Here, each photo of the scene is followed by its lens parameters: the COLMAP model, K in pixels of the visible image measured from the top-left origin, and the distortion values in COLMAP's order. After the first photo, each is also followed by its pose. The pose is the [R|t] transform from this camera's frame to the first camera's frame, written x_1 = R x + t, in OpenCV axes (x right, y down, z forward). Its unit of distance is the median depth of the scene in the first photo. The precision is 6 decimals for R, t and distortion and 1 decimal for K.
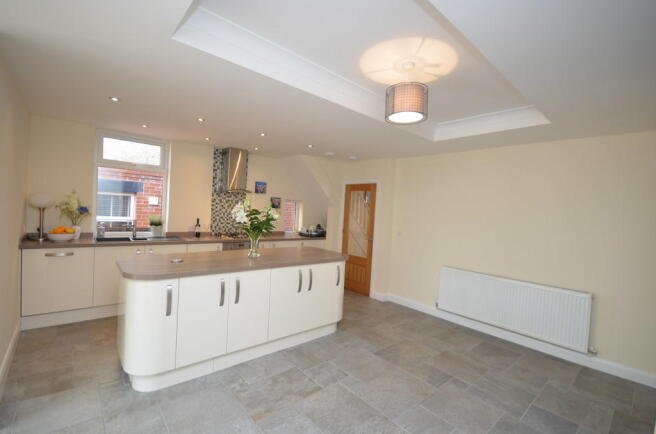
lens RADIAL K [[290.2, 0, 332.0], [0, 290.2, 217.5], [0, 0, 1]] dist [-0.000068, -0.000114]
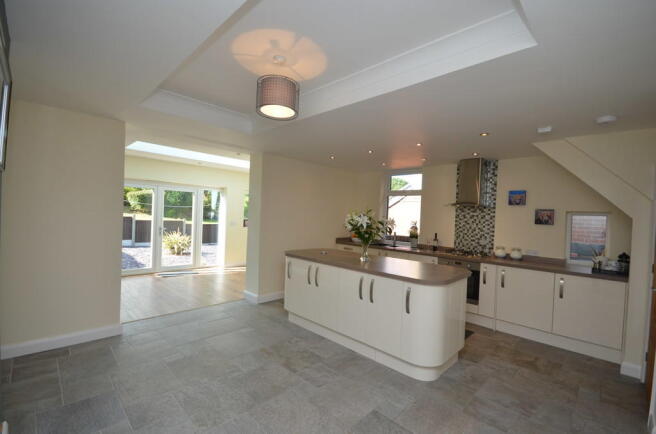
lens RADIAL K [[290.2, 0, 332.3], [0, 290.2, 216.9], [0, 0, 1]] dist [-0.000068, -0.000114]
pose [[0.068394, -0.048102, -0.996498, 0.795976], [-0.062024, 0.996700, -0.052369, 0.031822], [0.995729, 0.065388, 0.065185, 0.740669]]
